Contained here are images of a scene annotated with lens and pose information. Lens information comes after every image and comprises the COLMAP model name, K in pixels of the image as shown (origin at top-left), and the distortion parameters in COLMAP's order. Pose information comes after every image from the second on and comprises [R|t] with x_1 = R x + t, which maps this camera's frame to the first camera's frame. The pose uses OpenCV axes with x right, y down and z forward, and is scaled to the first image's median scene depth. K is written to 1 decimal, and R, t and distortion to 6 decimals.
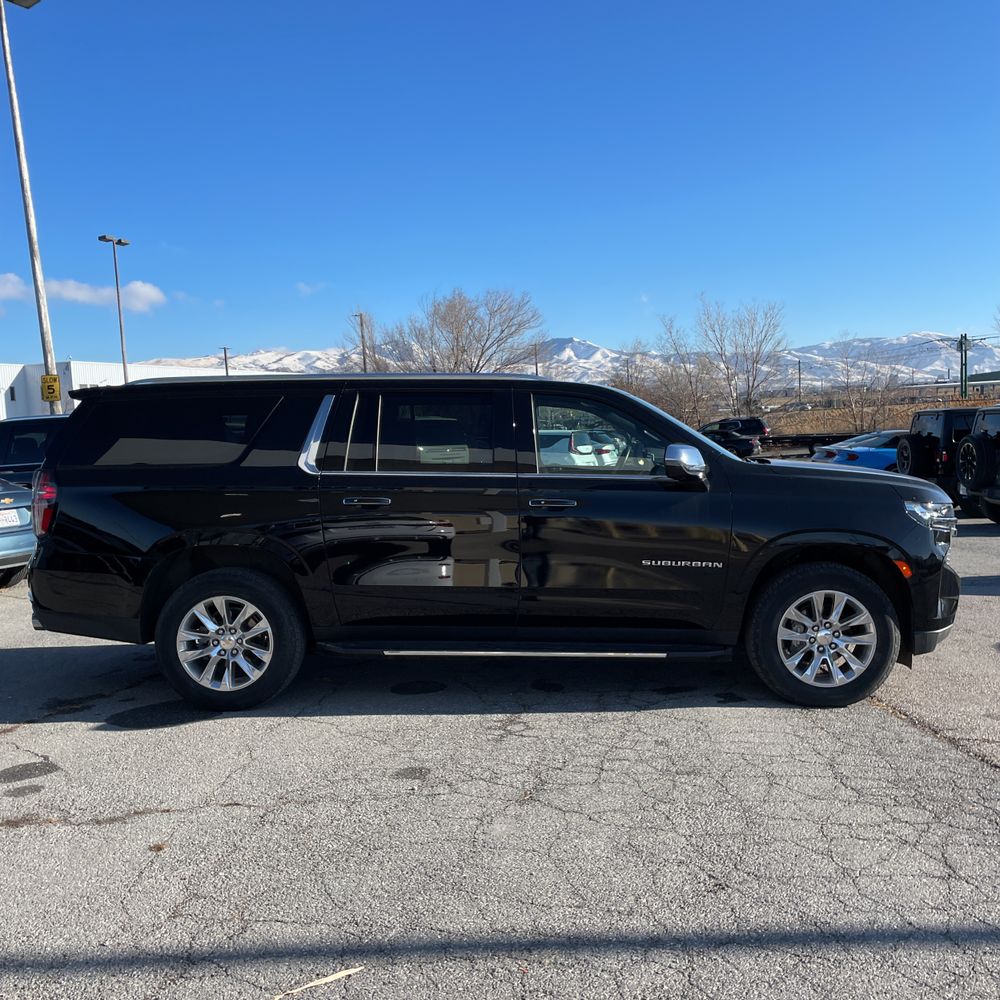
lens RADIAL K [[1012.4, 0, 500.0], [0, 1012.4, 500.0], [0, 0, 1]] dist [0.044782, -0.026642]
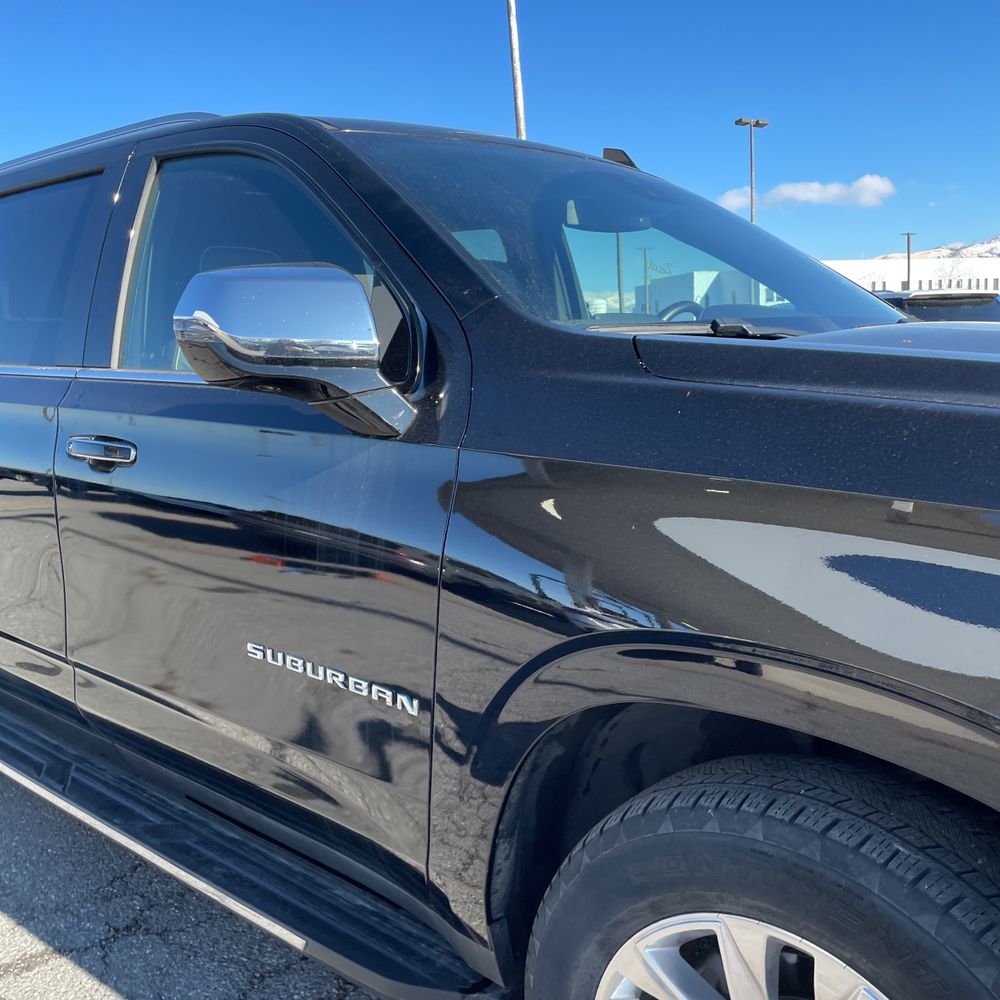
lens RADIAL K [[1012.4, 0, 500.0], [0, 1012.4, 500.0], [0, 0, 1]] dist [0.044782, -0.026642]
pose [[0.774063, 0.081922, -0.627785, 0.377070], [-0.021839, 0.994458, 0.102842, -0.018766], [0.632731, -0.065896, 0.771563, 0.758577]]
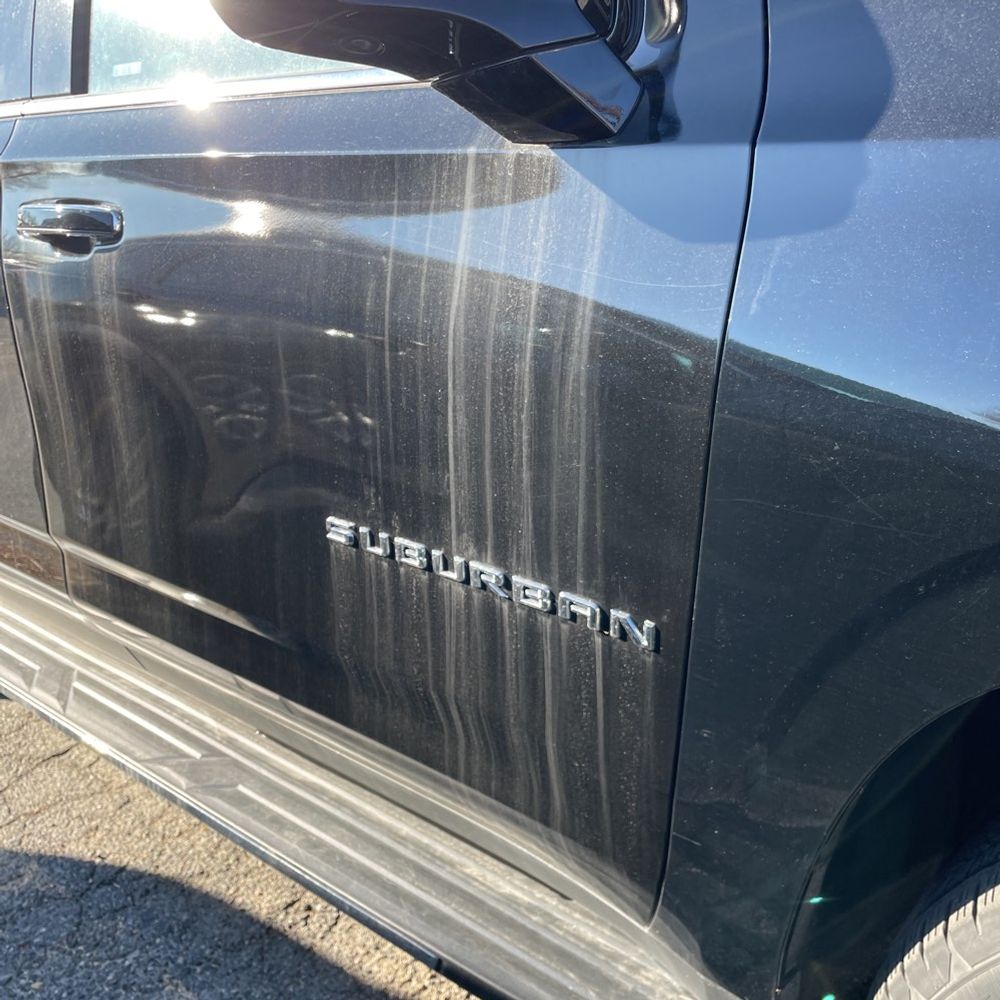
lens RADIAL K [[1012.4, 0, 500.0], [0, 1012.4, 500.0], [0, 0, 1]] dist [0.044782, -0.026642]
pose [[0.775015, 0.163025, -0.610552, 0.273150], [-0.001351, 0.966577, 0.256373, 0.004767], [0.631941, -0.197869, 0.749332, 0.820760]]
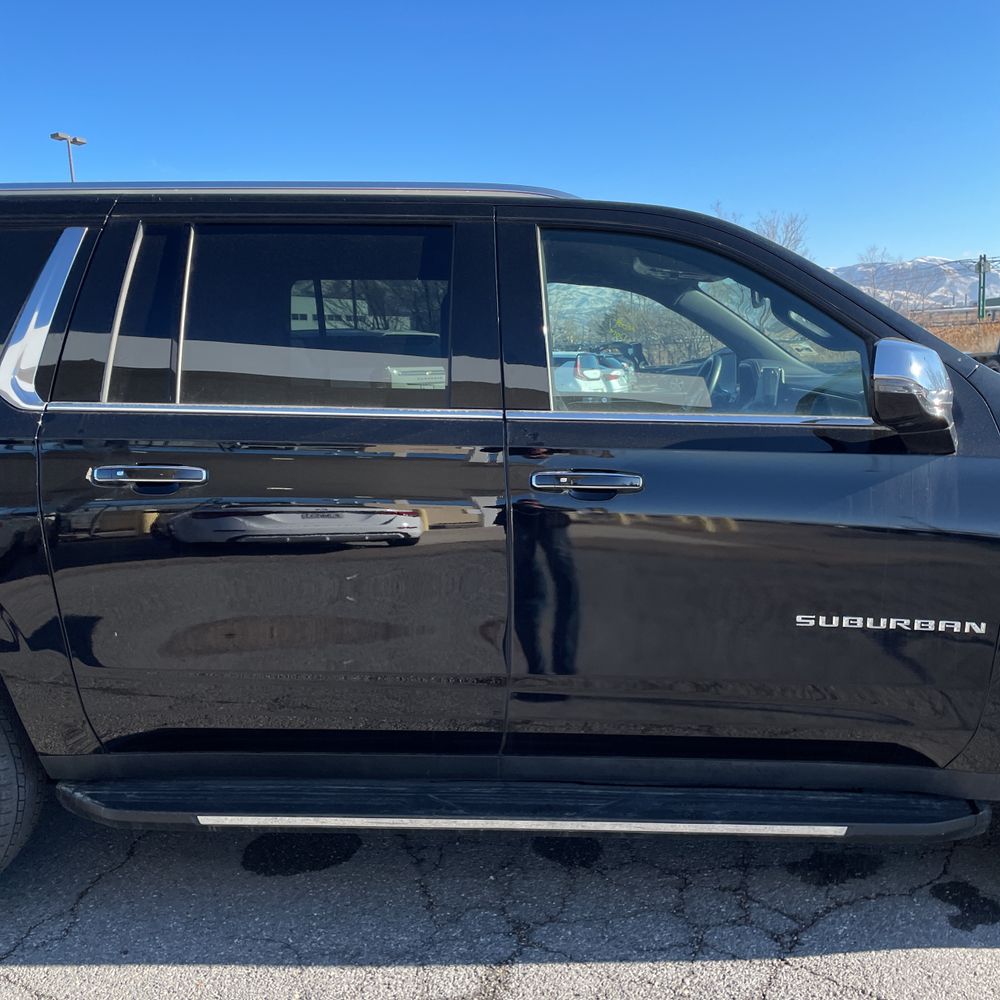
lens RADIAL K [[999.3, 0, 514.2], [0, 999.3, 482.7], [0, 0, 1]] dist [0.096363, -0.131569]
pose [[0.999890, 0.001916, 0.014712, 0.015016], [-0.002734, 0.998441, 0.055744, -0.018124], [-0.014582, -0.055778, 0.998337, 0.548837]]
